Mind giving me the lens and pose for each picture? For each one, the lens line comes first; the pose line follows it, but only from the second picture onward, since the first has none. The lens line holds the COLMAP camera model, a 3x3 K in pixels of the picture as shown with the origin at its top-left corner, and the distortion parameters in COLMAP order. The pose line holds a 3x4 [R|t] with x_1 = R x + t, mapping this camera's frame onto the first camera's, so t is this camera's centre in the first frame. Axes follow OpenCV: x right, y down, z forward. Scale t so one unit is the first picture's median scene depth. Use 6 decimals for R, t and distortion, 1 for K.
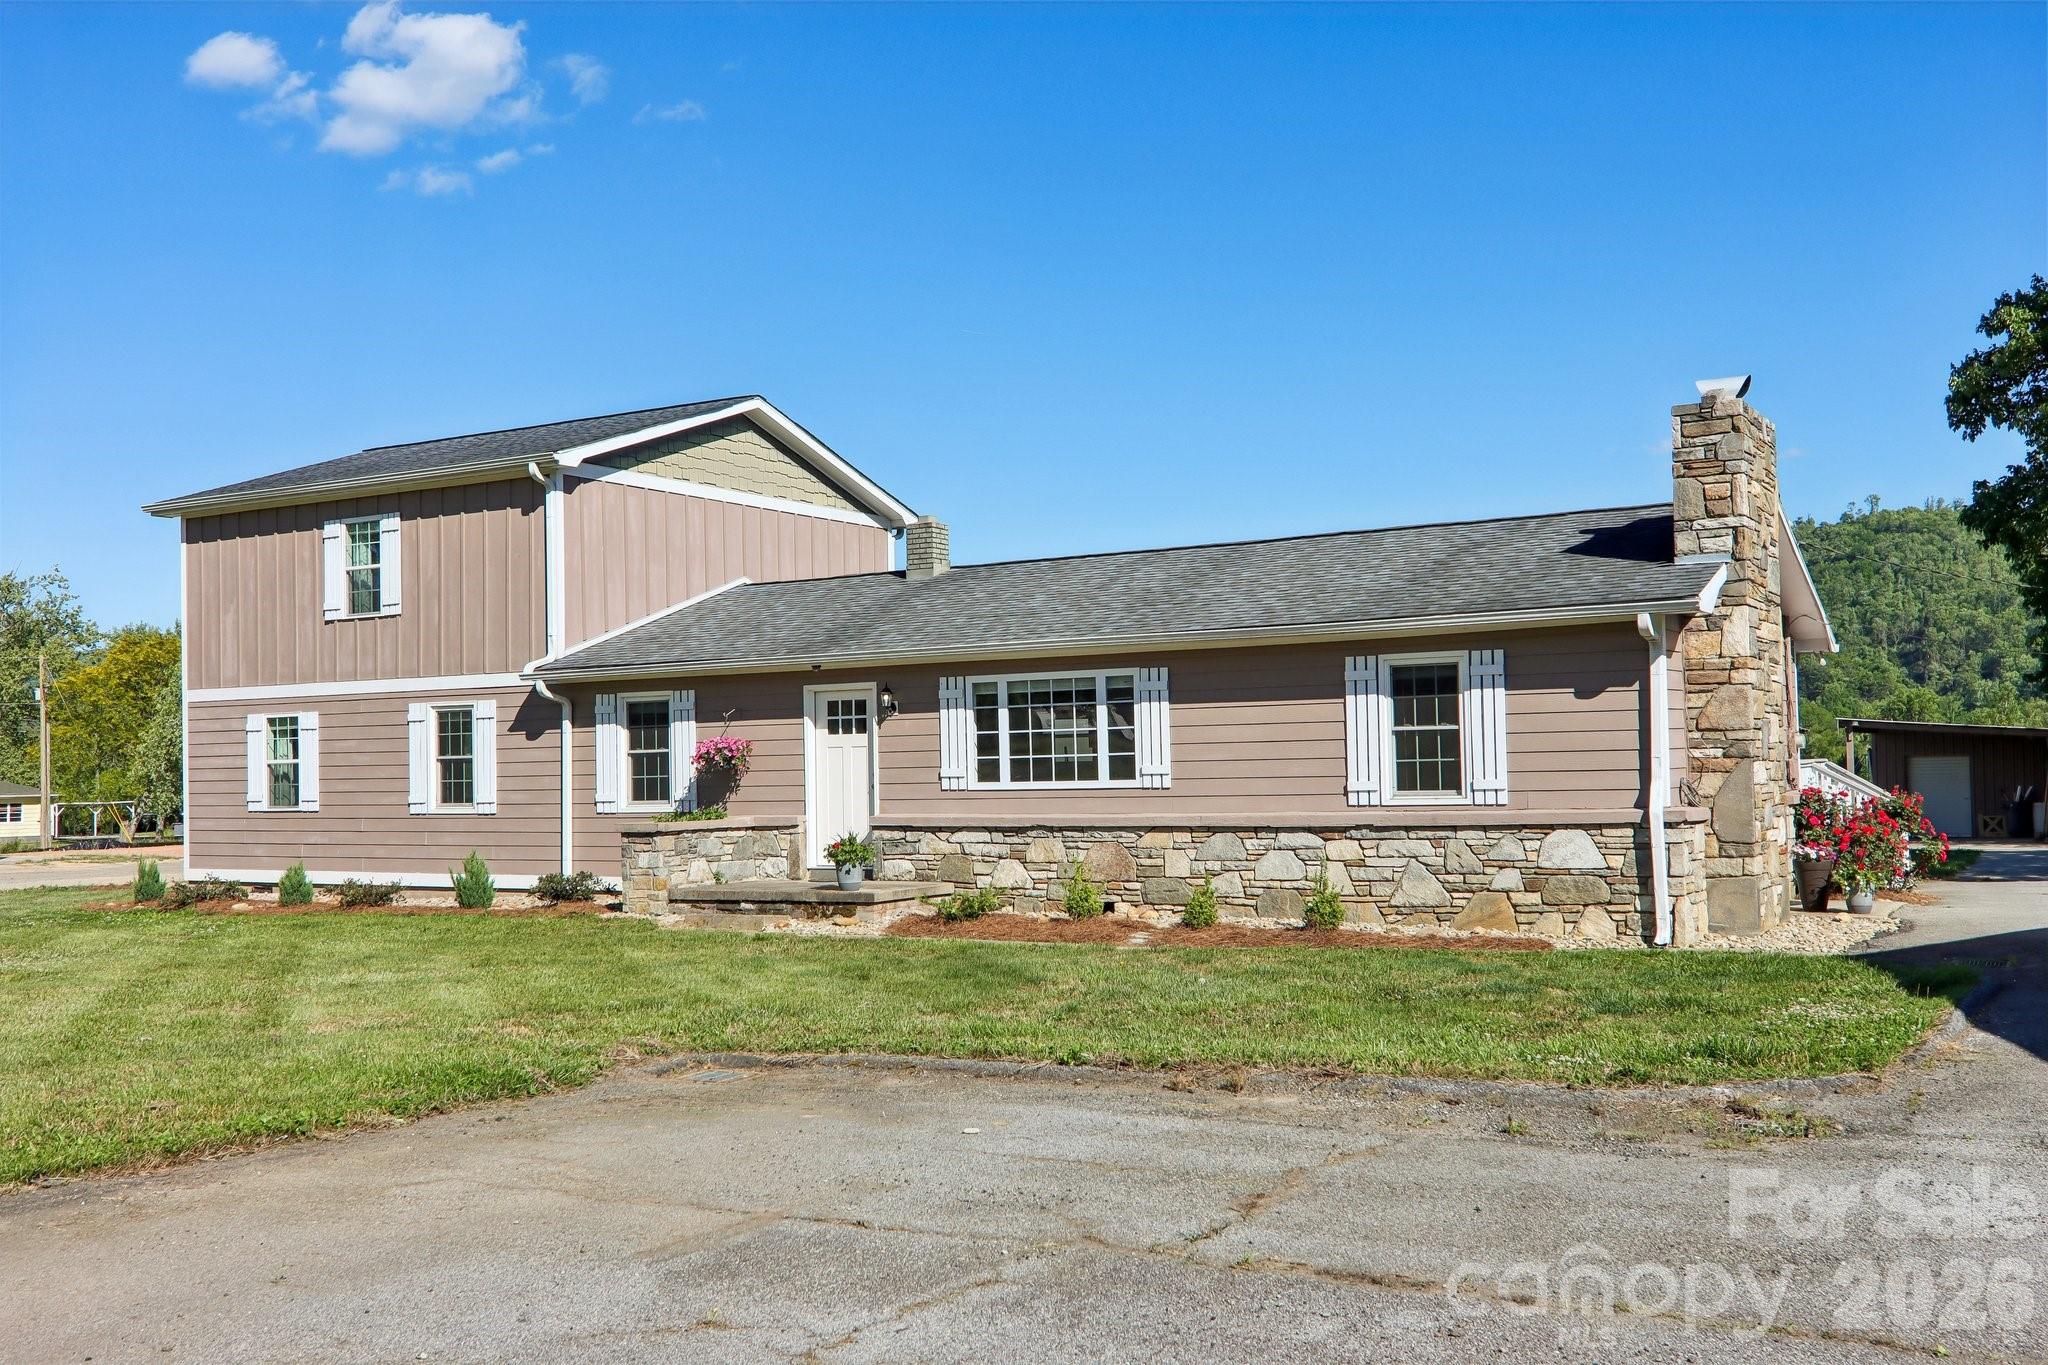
lens RADIAL K [[1901.1, 0, 1022.2], [0, 1901.1, 697.2], [0, 0, 1]] dist [0.016761, 0.000000]
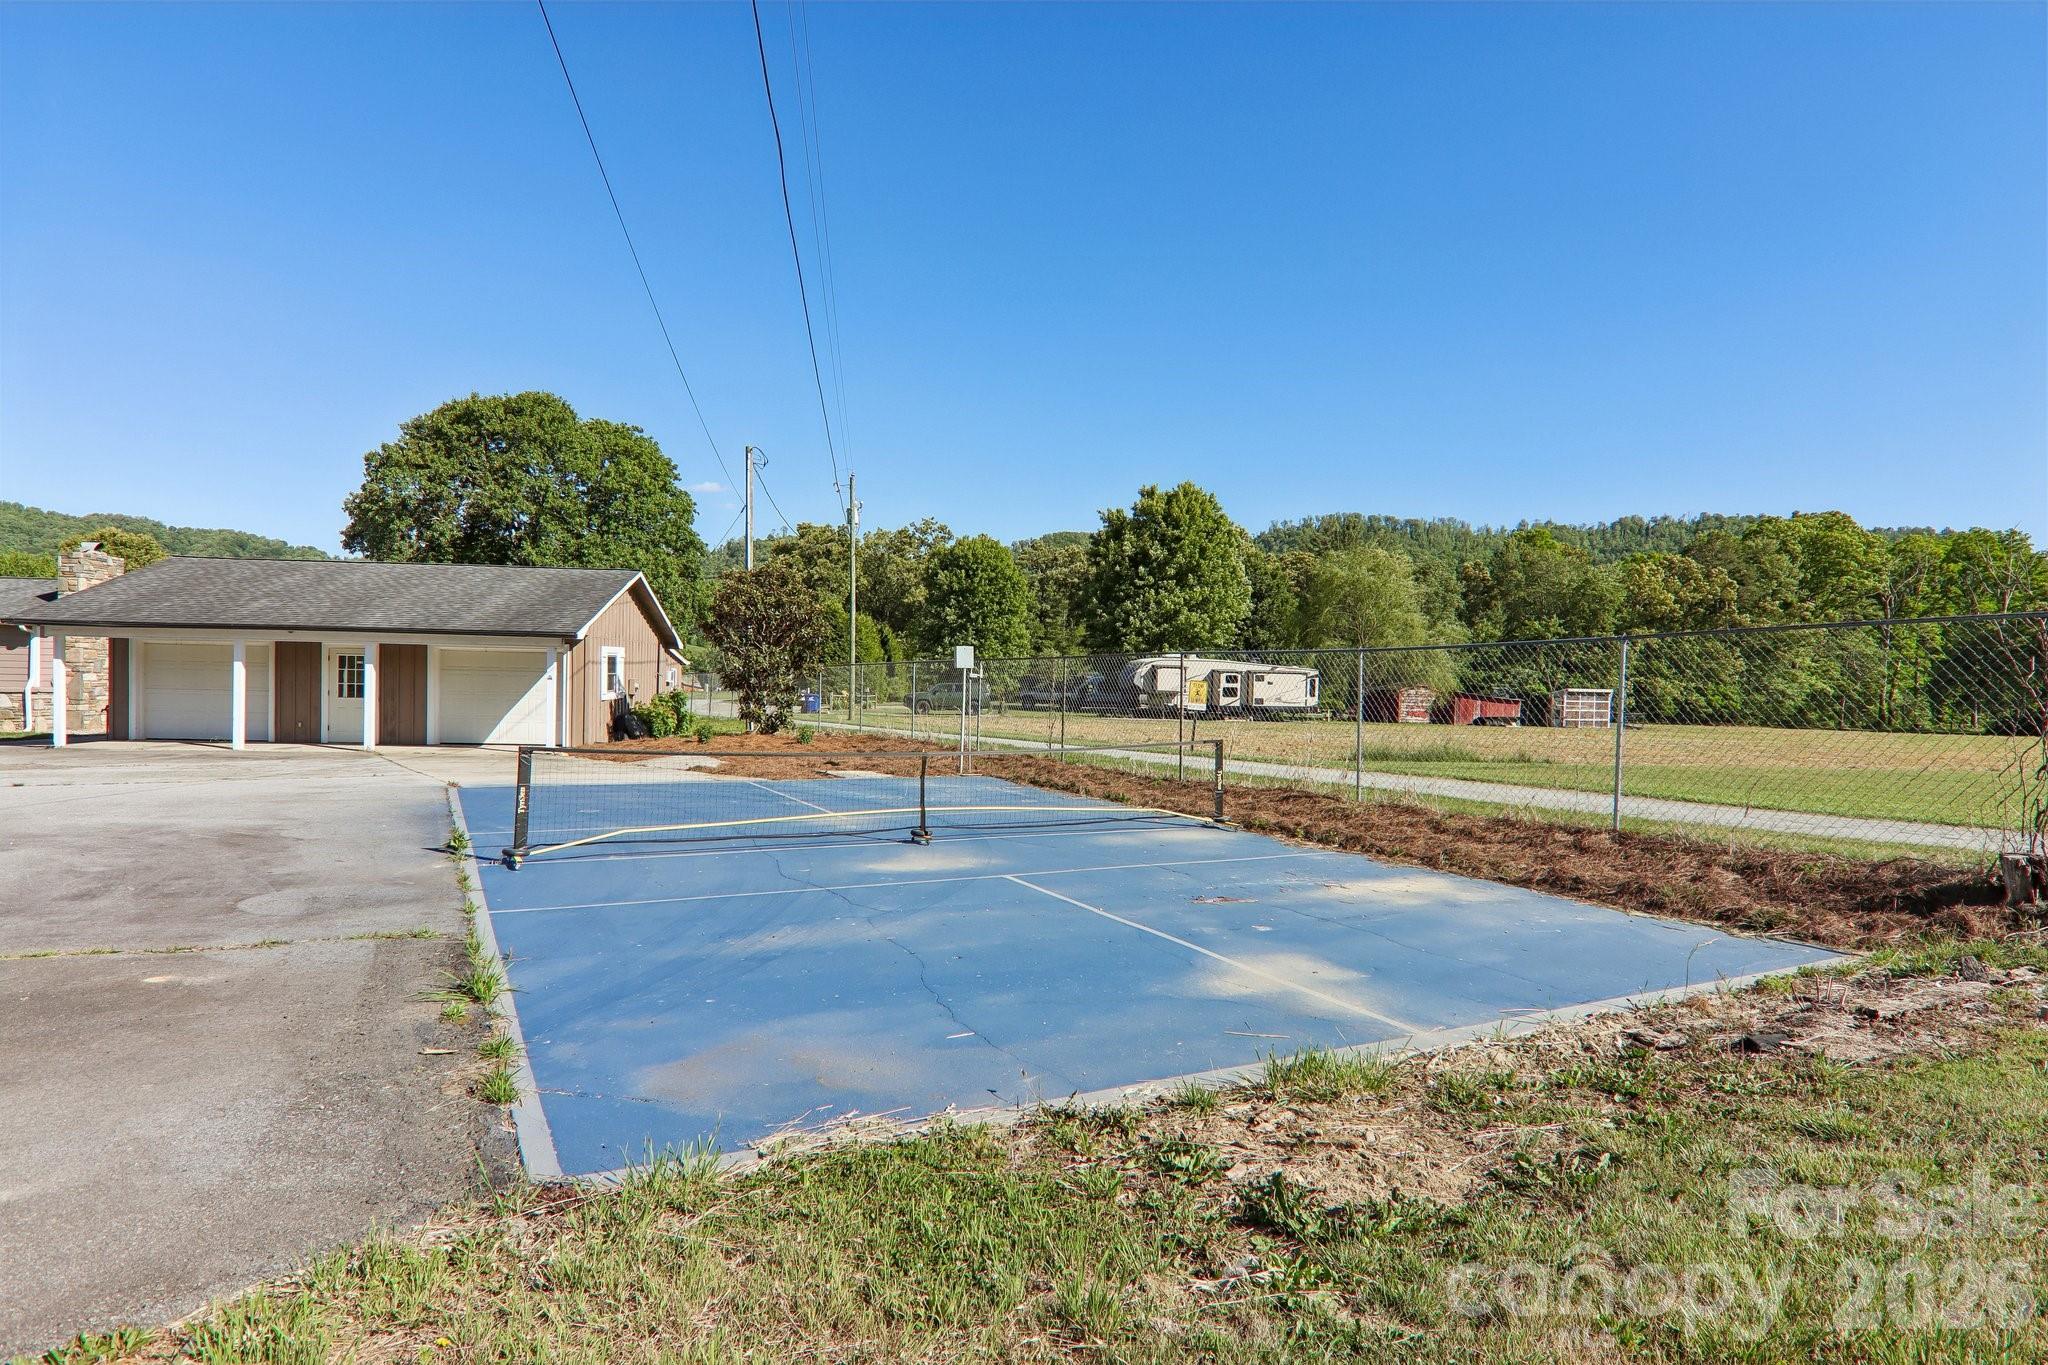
lens RADIAL K [[1136.9, 0, 1025.4], [0, 1136.9, 697.8], [0, 0, 1]] dist [0.006900, -0.019873]
pose [[0.810201, 0.025967, 0.585577, 0.456650], [-0.060945, 0.997335, 0.040097, -0.076241], [-0.582975, -0.068175, 0.809625, -1.121214]]
